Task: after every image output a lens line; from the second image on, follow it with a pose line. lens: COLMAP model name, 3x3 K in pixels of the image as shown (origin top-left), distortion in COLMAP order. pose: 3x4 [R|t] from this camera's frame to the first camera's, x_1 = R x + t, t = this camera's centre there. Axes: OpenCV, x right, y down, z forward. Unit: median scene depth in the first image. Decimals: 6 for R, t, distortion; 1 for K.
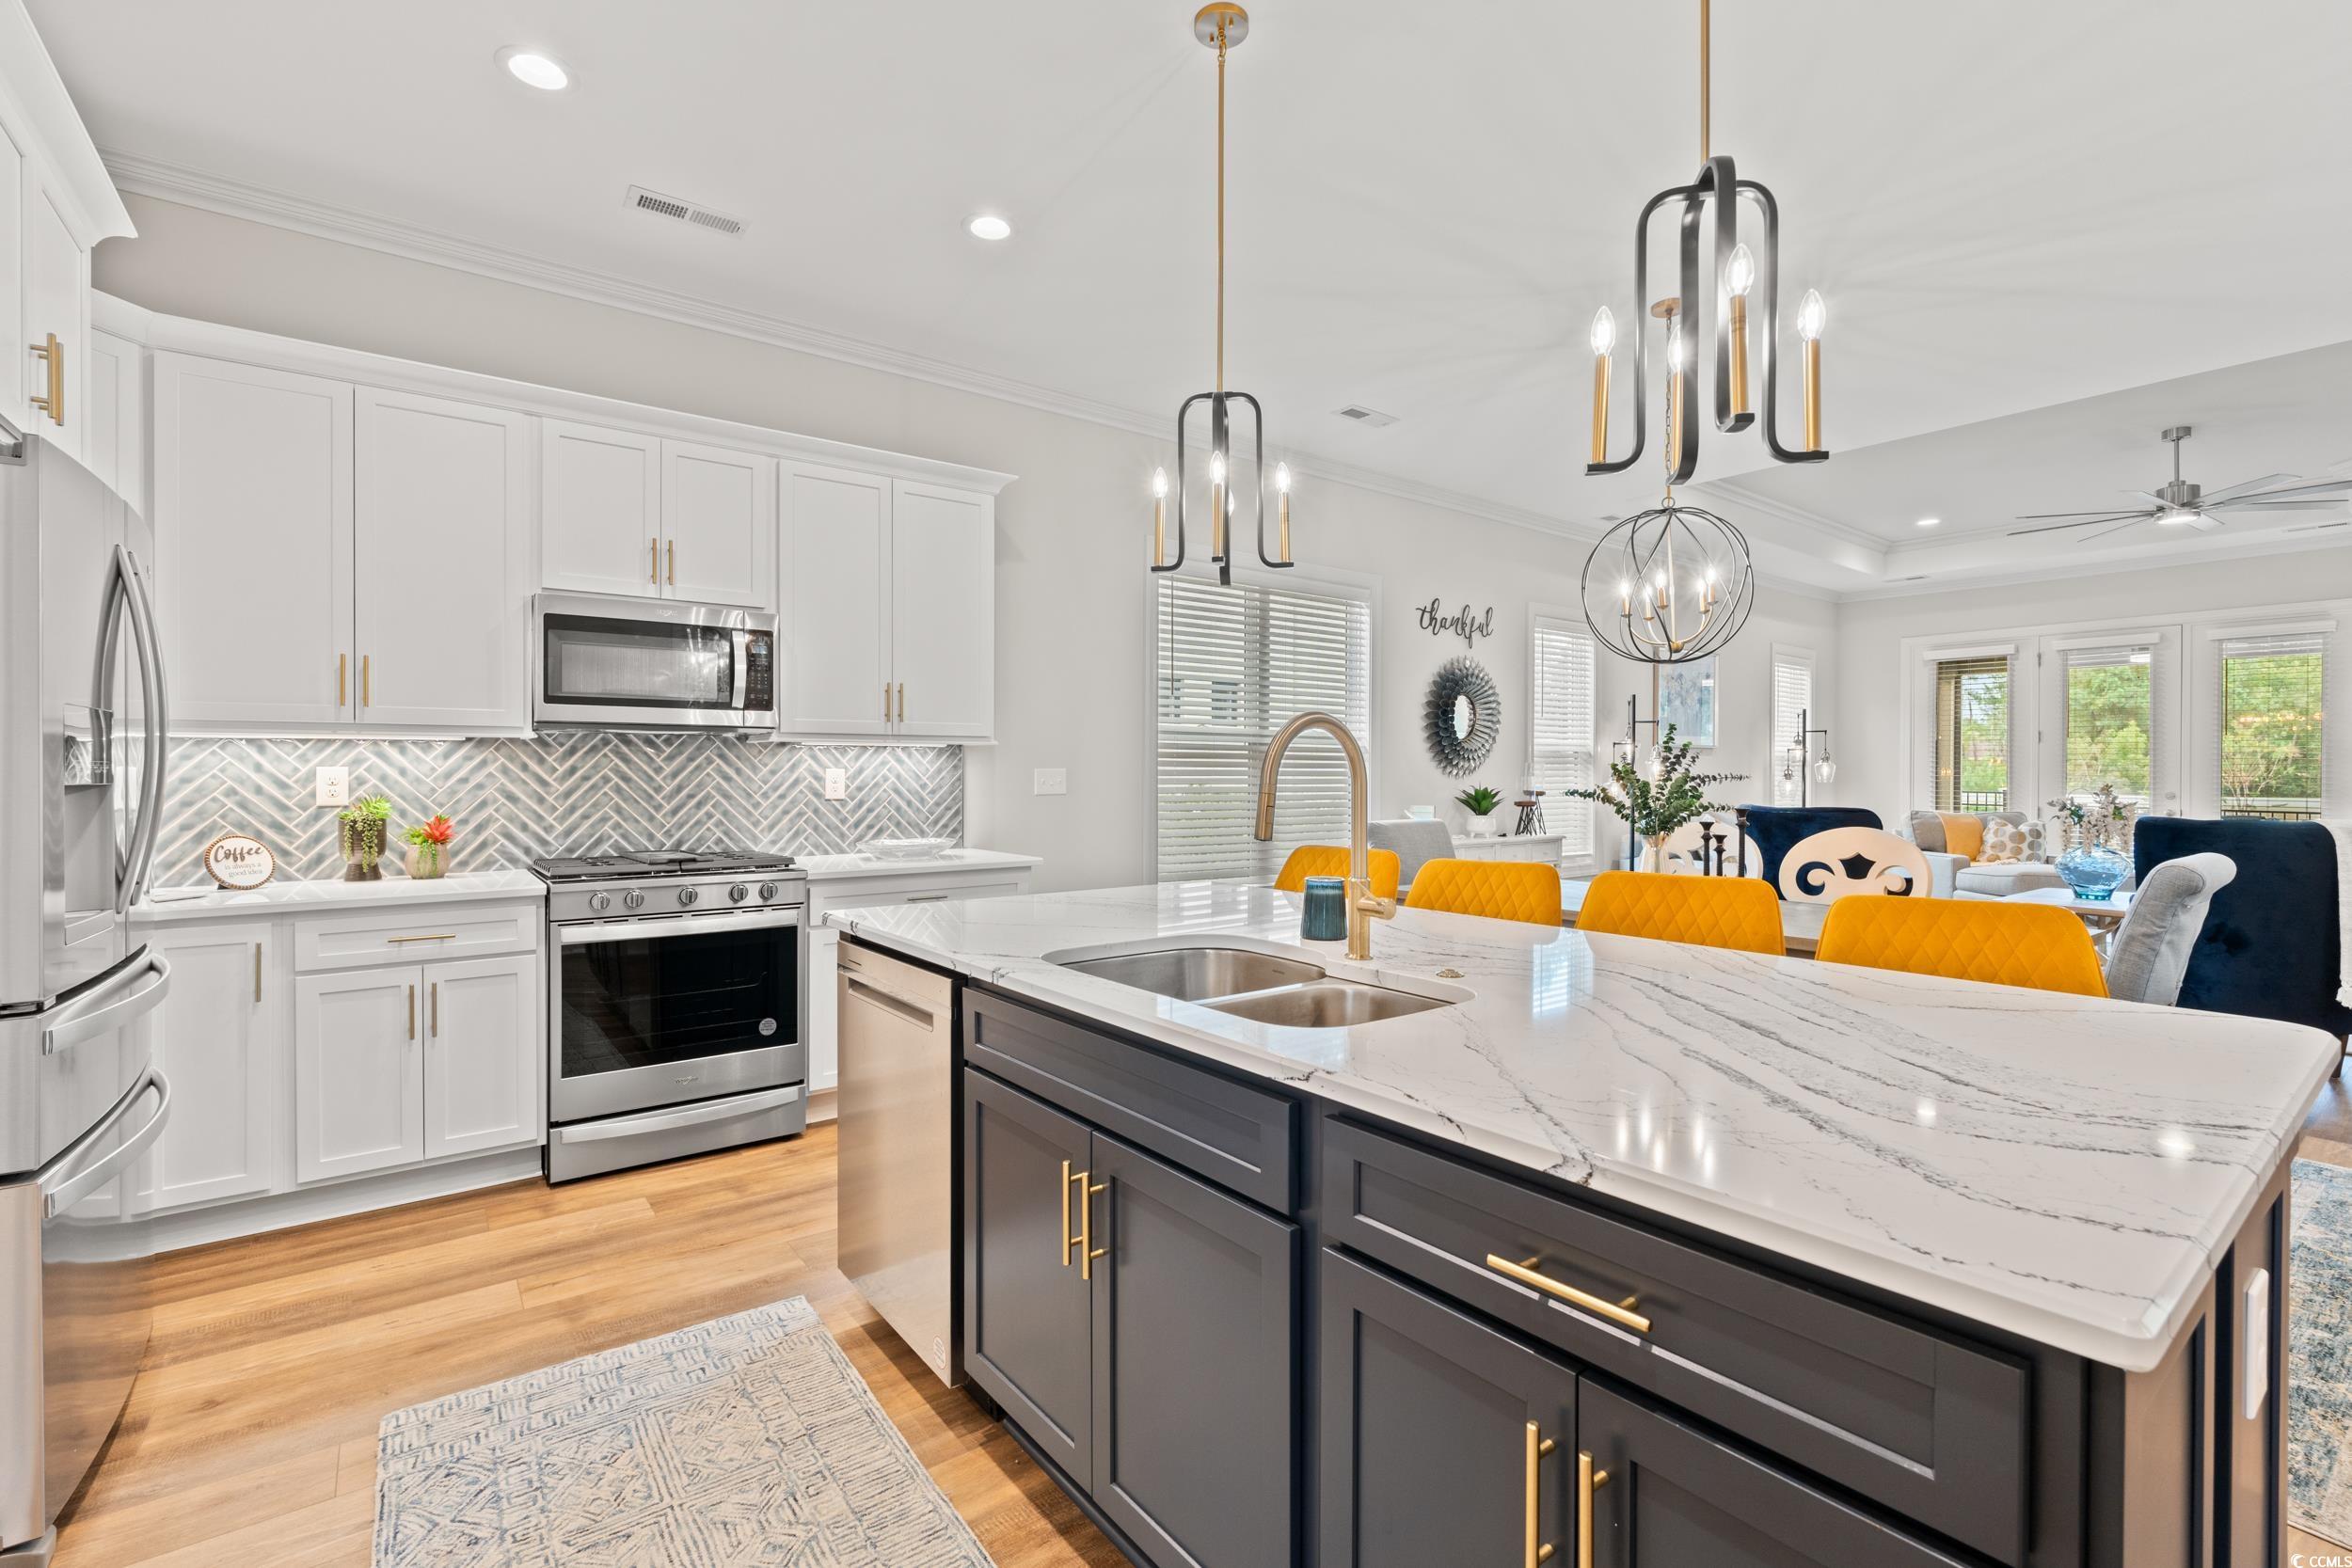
lens RADIAL K [[1033.4, 0, 1164.1], [0, 1033.4, 774.8], [0, 0, 1]] dist [-0.009707, 0.000665]
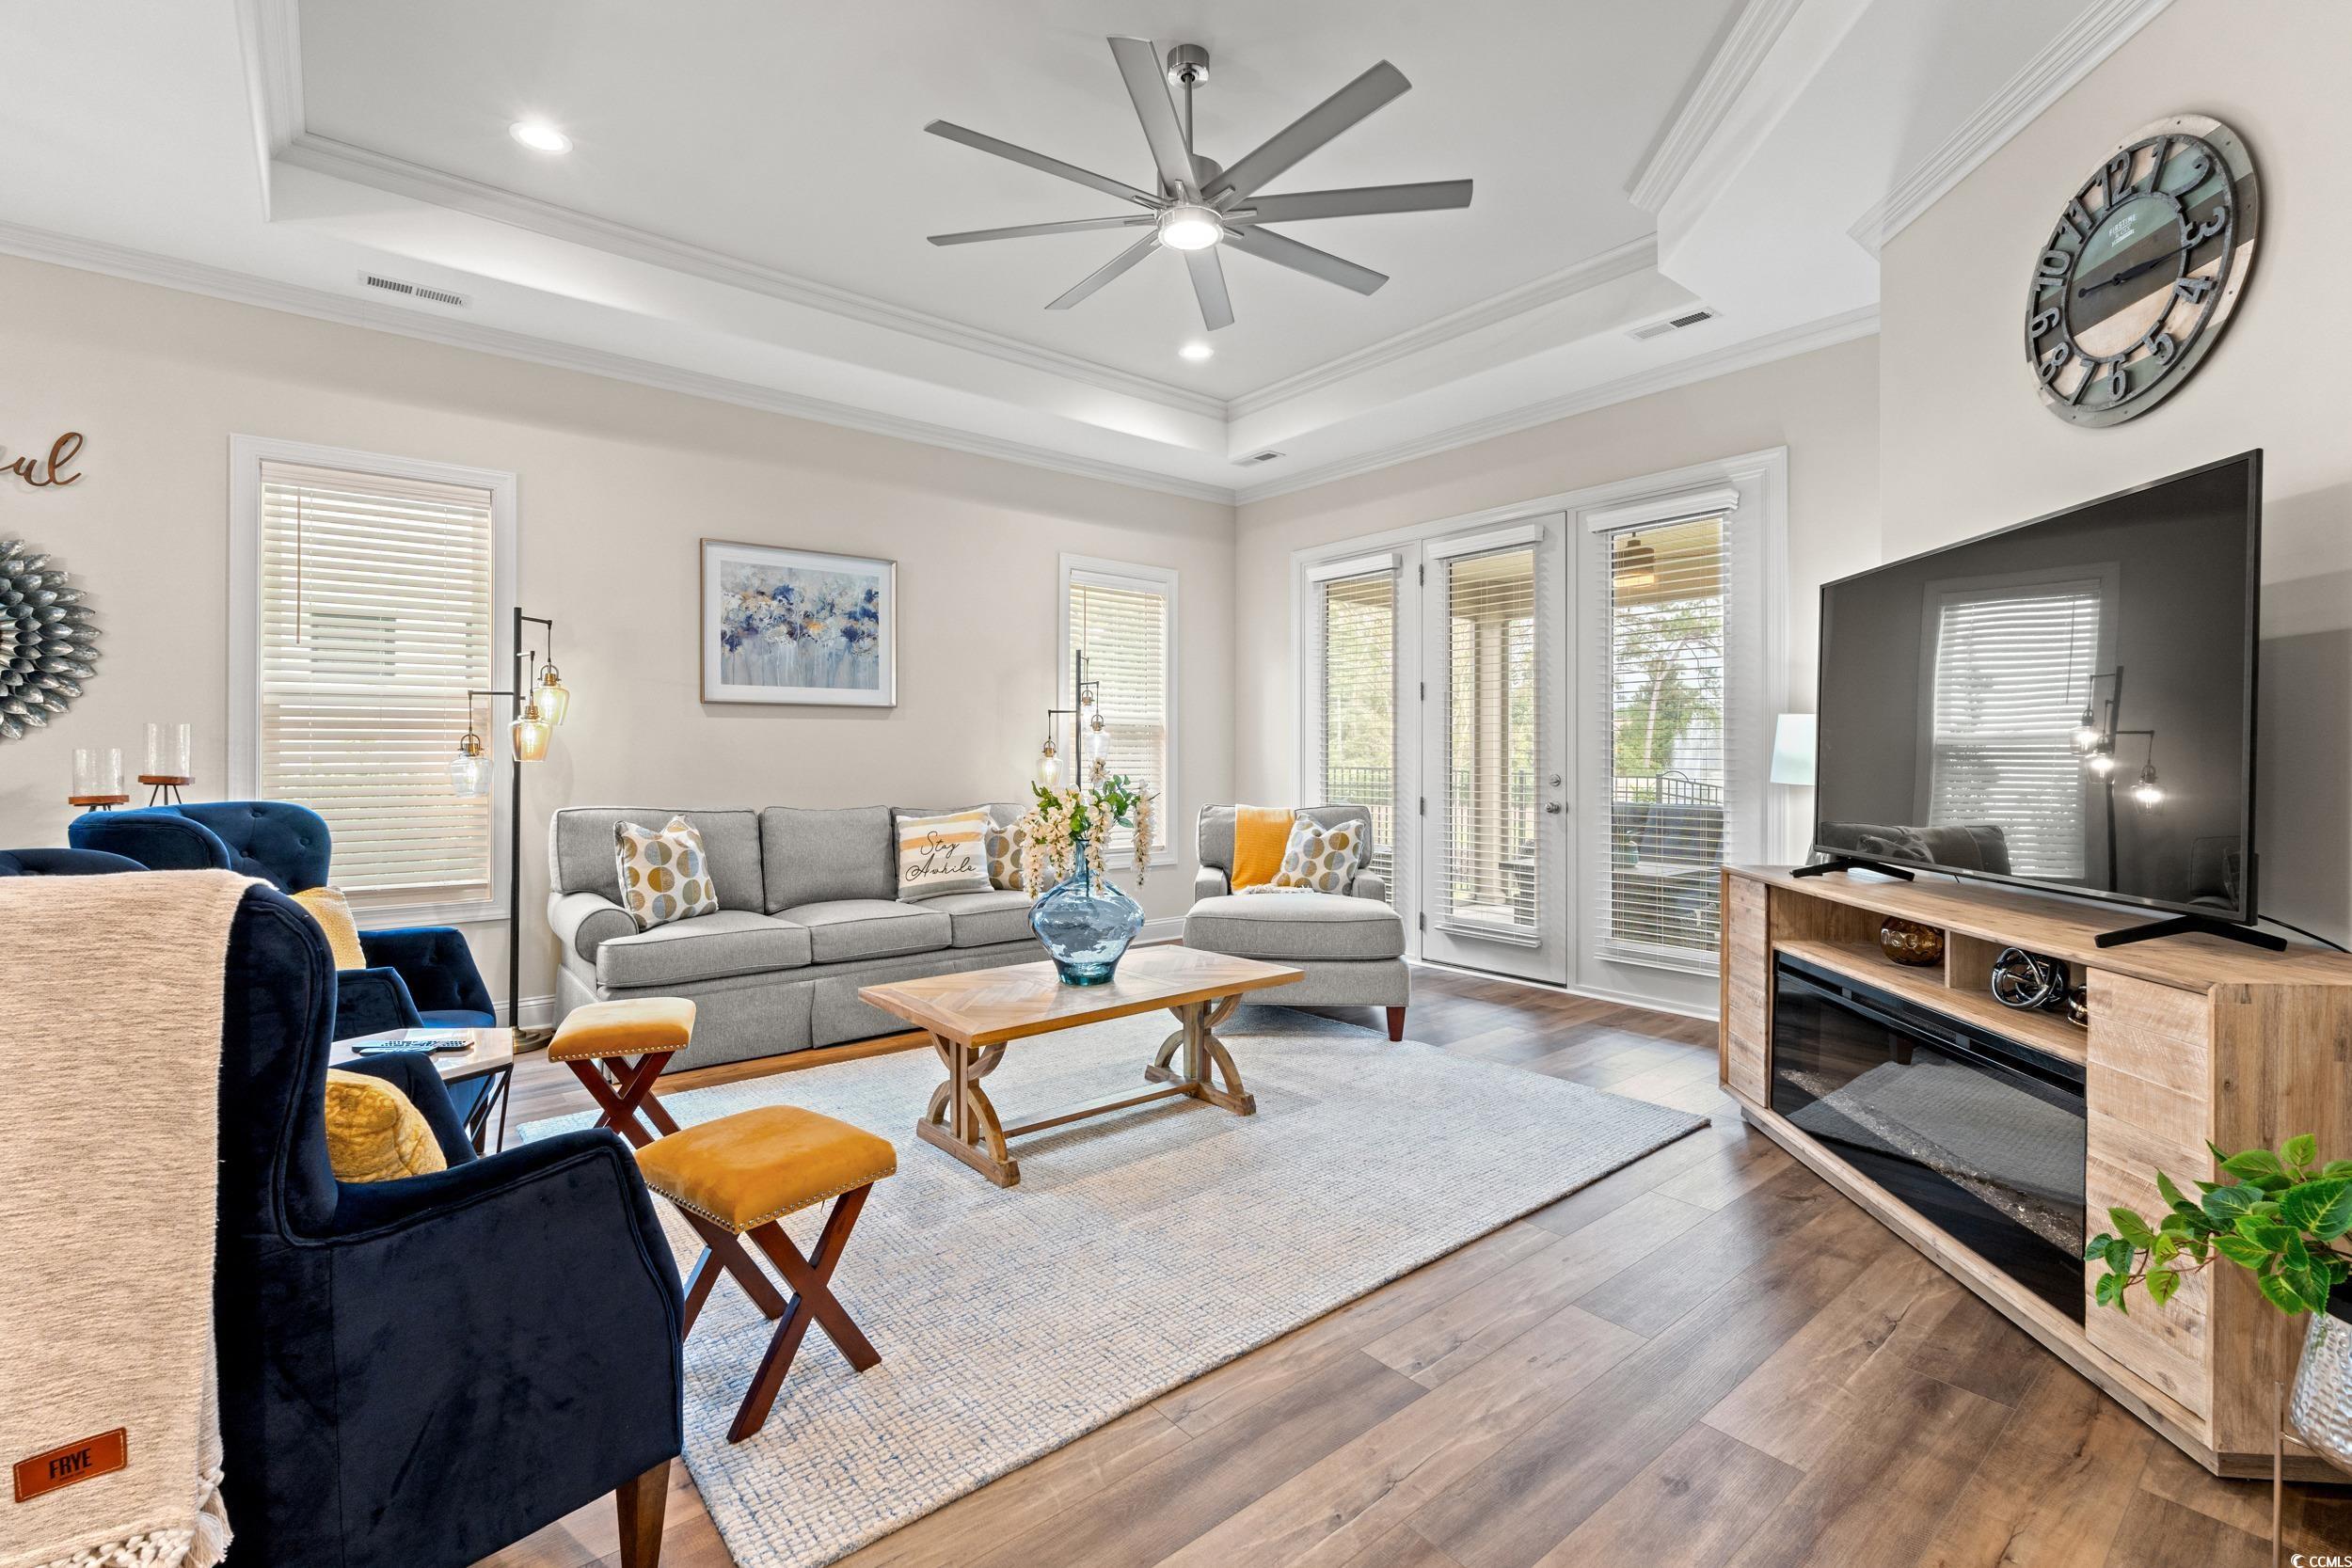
lens RADIAL K [[1033.4, 0, 1187.5], [0, 1033.4, 759.3], [0, 0, 1]] dist [-0.009707, 0.000665]
pose [[0.998288, -0.004252, 0.058328, 0.780359], [0.004303, 0.999990, -0.000747, 0.008253], [-0.058324, 0.000997, 0.998297, 0.404071]]
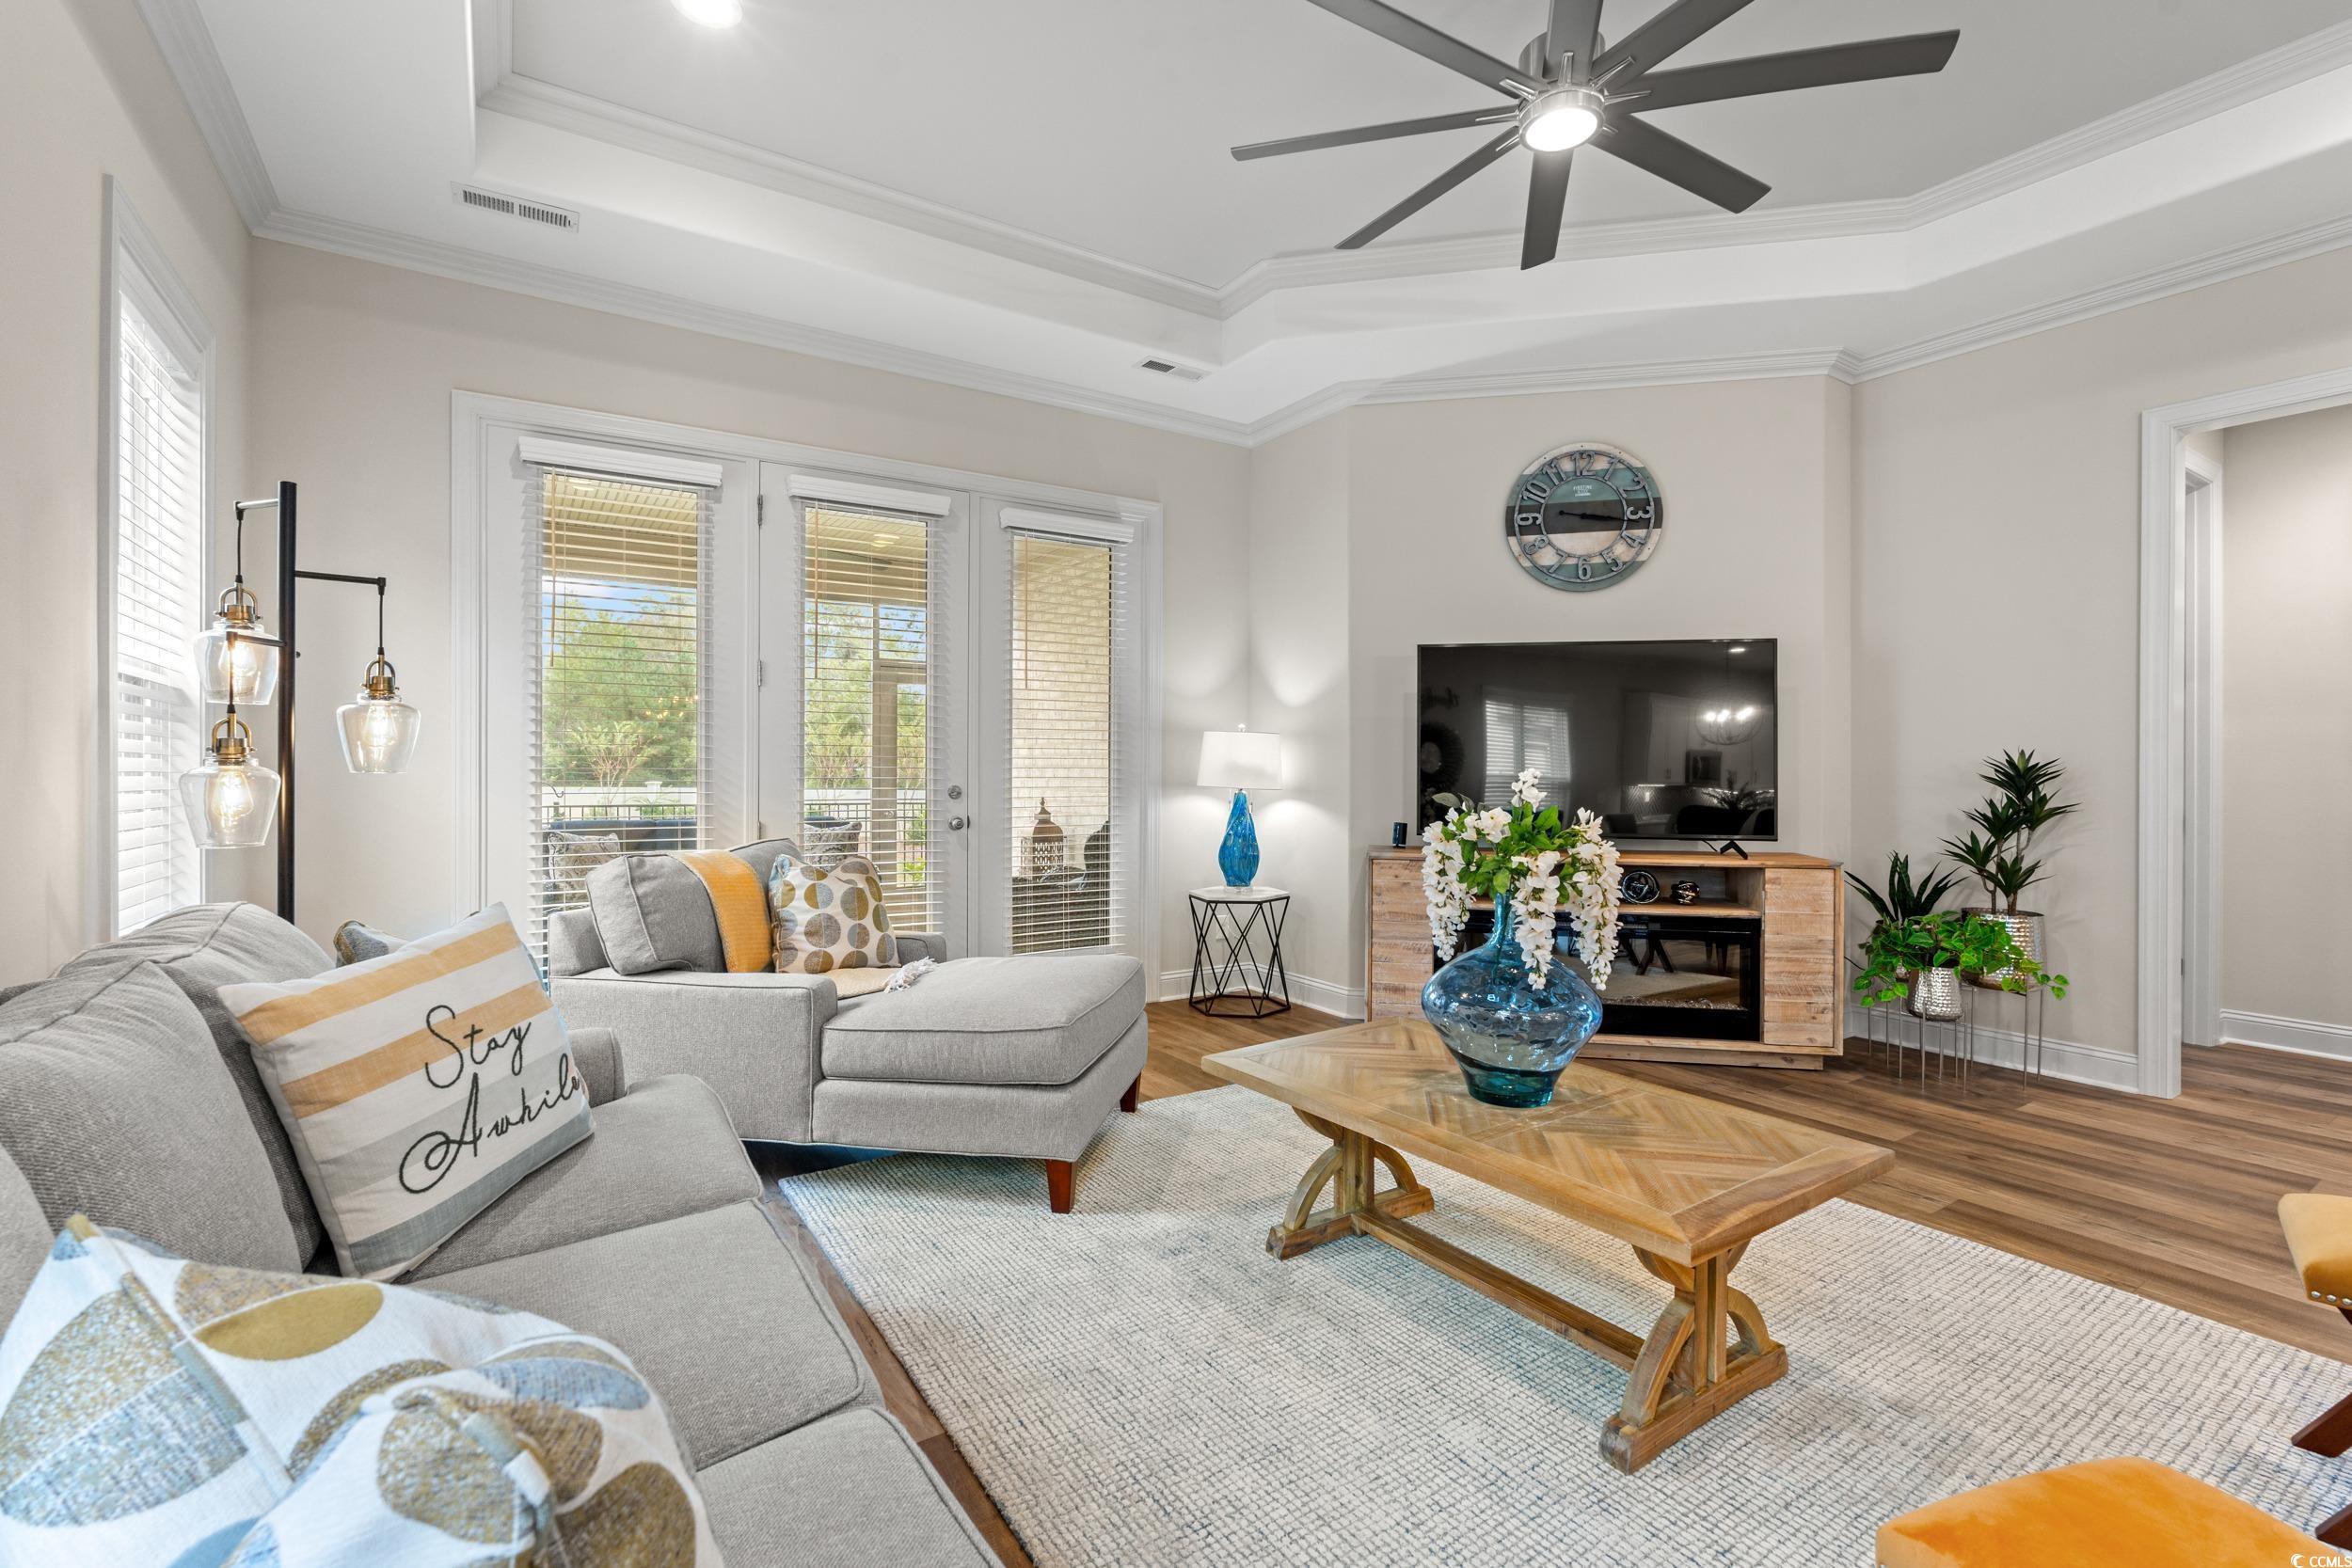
lens RADIAL K [[1033.4, 0, 1173.8], [0, 1033.4, 767.4], [0, 0, 1]] dist [-0.009707, 0.000665]
pose [[0.060043, -0.005030, 0.998183, 0.459948], [-0.000181, 0.999987, 0.005050, 0.004747], [-0.998196, -0.000484, 0.060042, 0.921188]]
